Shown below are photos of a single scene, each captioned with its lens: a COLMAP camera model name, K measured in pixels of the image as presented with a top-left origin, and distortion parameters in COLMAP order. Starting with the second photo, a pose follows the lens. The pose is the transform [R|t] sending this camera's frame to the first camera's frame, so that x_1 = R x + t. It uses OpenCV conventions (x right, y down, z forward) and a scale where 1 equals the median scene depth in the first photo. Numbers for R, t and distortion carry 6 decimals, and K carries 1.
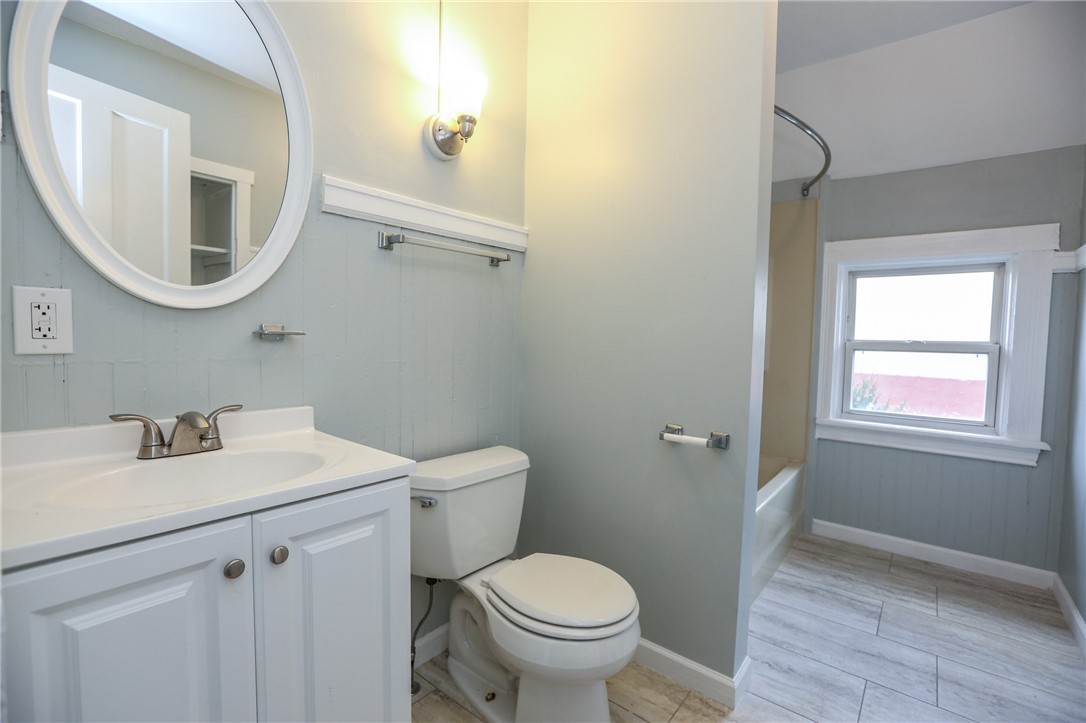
lens RADIAL K [[490.9, 0, 541.3], [0, 490.9, 361.0], [0, 0, 1]] dist [-0.055608, 0.020598]
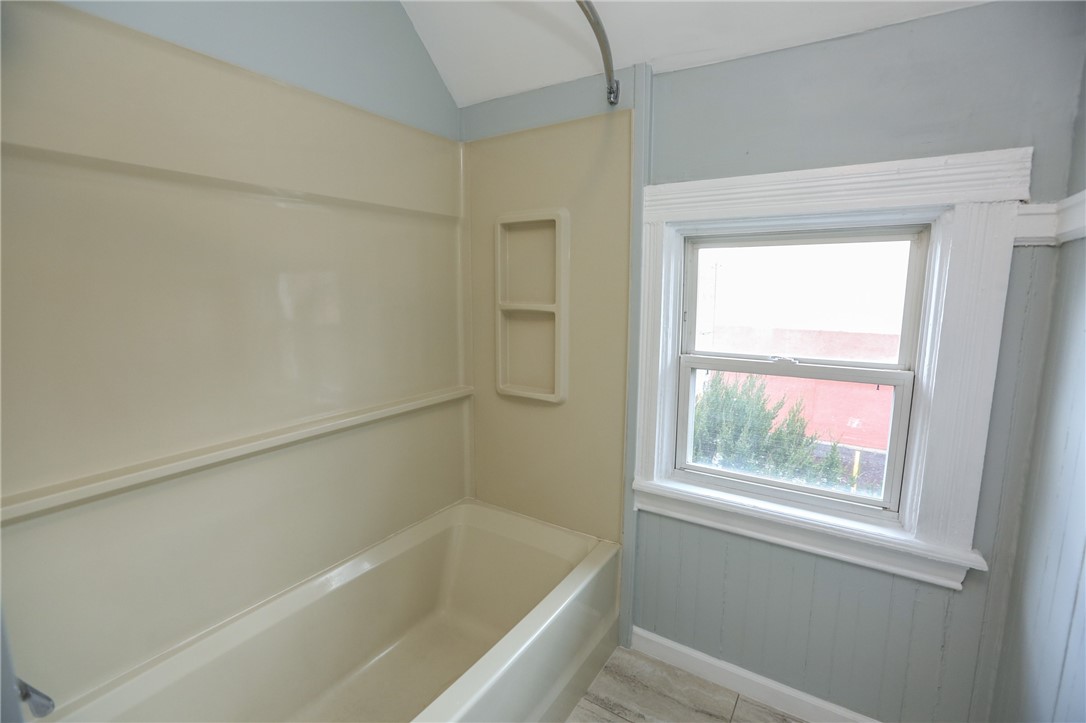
lens RADIAL K [[490.9, 0, 541.3], [0, 490.9, 361.0], [0, 0, 1]] dist [-0.055608, 0.020598]
pose [[0.993866, -0.028631, 0.106822, 0.436351], [0.019276, 0.995969, 0.087600, -0.099482], [-0.108900, -0.085004, 0.990412, 0.455929]]
